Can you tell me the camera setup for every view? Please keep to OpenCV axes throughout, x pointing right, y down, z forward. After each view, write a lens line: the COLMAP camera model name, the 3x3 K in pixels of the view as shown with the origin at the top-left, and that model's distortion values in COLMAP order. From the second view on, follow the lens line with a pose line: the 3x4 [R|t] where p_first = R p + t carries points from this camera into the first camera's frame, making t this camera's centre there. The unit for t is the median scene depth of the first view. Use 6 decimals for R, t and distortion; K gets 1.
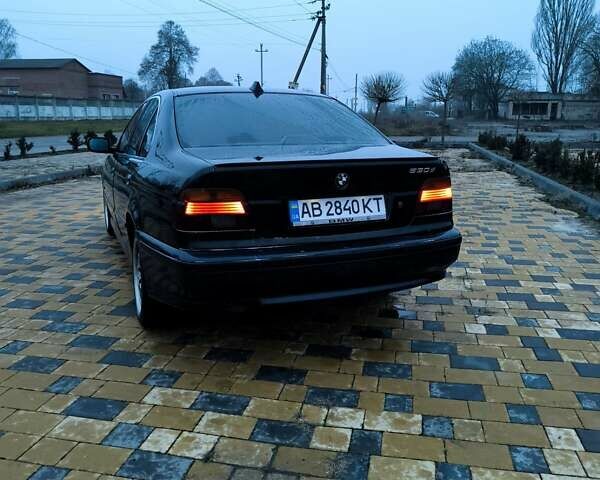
lens RADIAL K [[553.6, 0, 300.0], [0, 553.6, 240.0], [0, 0, 1]] dist [0.023100, -0.003519]
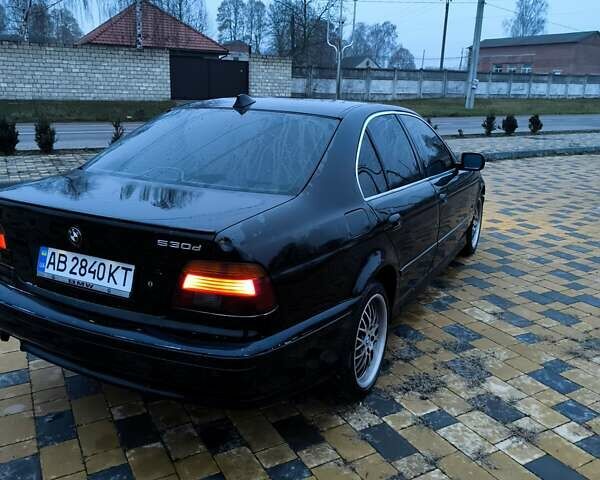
lens RADIAL K [[553.6, 0, 300.0], [0, 553.6, 240.0], [0, 0, 1]] dist [0.023100, -0.003519]
pose [[0.640802, 0.220453, -0.735372, 0.843560], [-0.188411, 0.973748, 0.127733, -0.255537], [0.744227, 0.056700, 0.665516, 0.678362]]
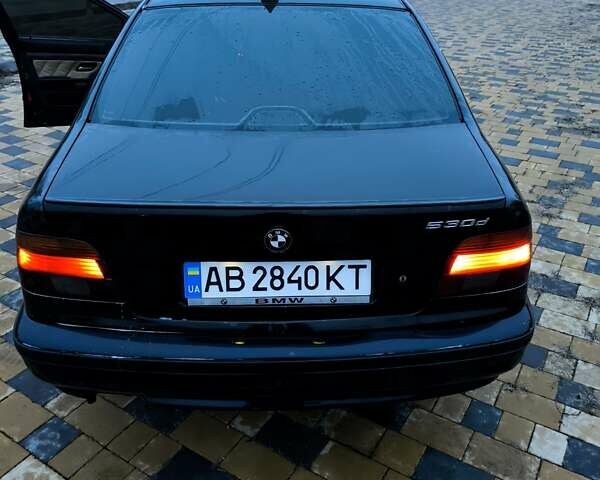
lens RADIAL K [[553.6, 0, 300.0], [0, 553.6, 240.0], [0, 0, 1]] dist [0.023100, -0.003519]
pose [[0.936336, 0.176584, -0.303468, 0.251134], [-0.086039, 0.953369, 0.289283, -0.256325], [0.340400, -0.244756, 0.907867, 0.491779]]
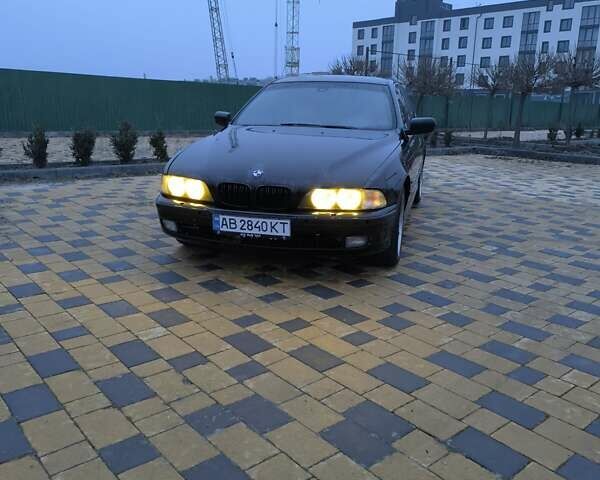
lens RADIAL K [[553.6, 0, 300.0], [0, 553.6, 240.0], [0, 0, 1]] dist [0.023100, -0.003519]
pose [[-0.794361, -0.163570, 0.585009, -1.407403], [0.108951, 0.909081, 0.402121, -0.713546], [-0.597596, 0.383166, -0.704317, 3.362217]]
